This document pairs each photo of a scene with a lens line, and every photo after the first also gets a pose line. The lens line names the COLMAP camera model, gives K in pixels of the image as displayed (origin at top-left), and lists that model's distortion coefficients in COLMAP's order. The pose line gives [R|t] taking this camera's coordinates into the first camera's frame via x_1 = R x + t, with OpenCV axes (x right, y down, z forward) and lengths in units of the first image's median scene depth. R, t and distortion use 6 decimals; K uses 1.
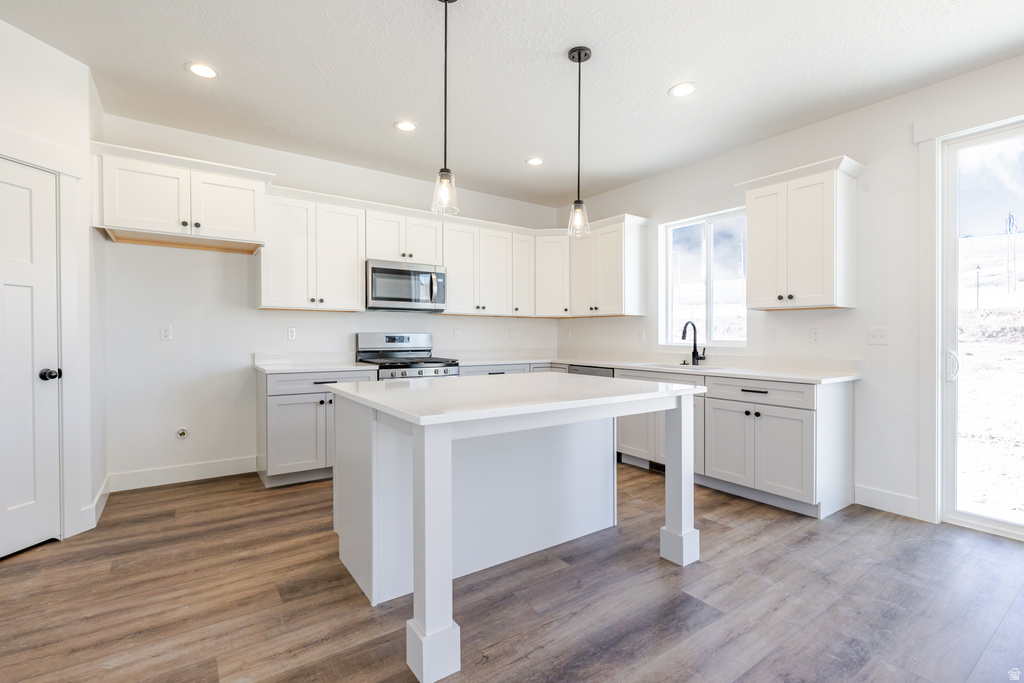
lens RADIAL K [[469.4, 0, 512.0], [0, 469.4, 341.5], [0, 0, 1]] dist [-0.004303, -0.000397]
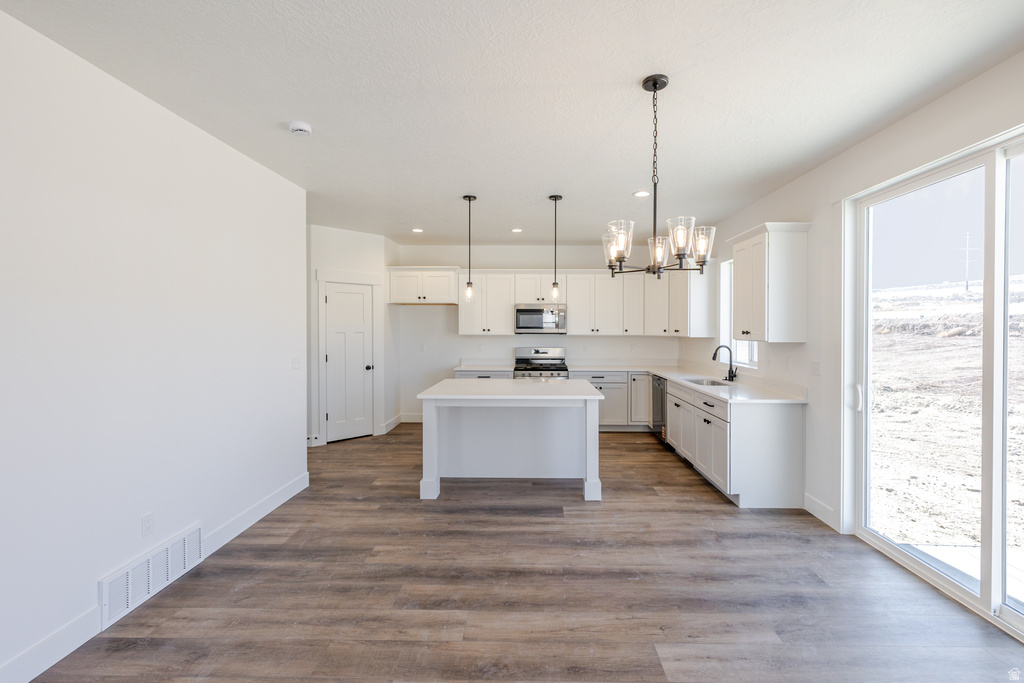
lens RADIAL K [[439.5, 0, 525.1], [0, 439.5, 334.3], [0, 0, 1]] dist [0.000815, 0.000220]
pose [[0.807679, 0.004601, -0.589605, 0.678375], [-0.006612, 0.999977, -0.001254, -0.070897], [0.589586, 0.004911, 0.807691, -0.251728]]
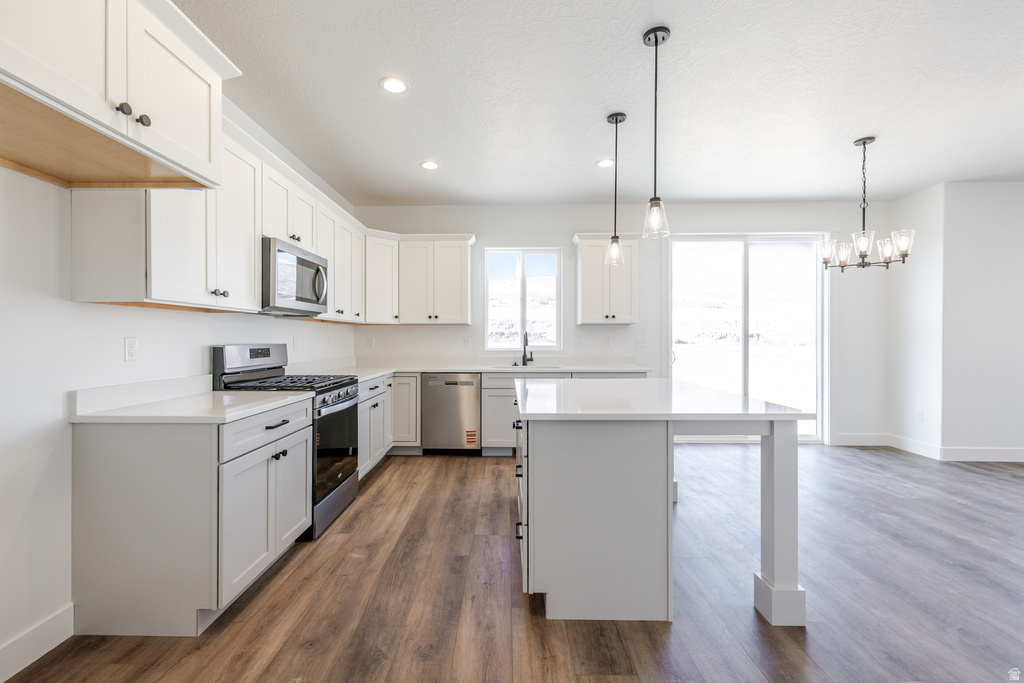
lens RADIAL K [[445.0, 0, 499.1], [0, 445.0, 338.8], [0, 0, 1]] dist [0.000334, 0.000033]
pose [[0.594719, -0.008049, 0.803893, -0.657840], [0.015293, 0.999882, -0.001302, -0.022777], [-0.803788, 0.013068, 0.594772, 0.371600]]
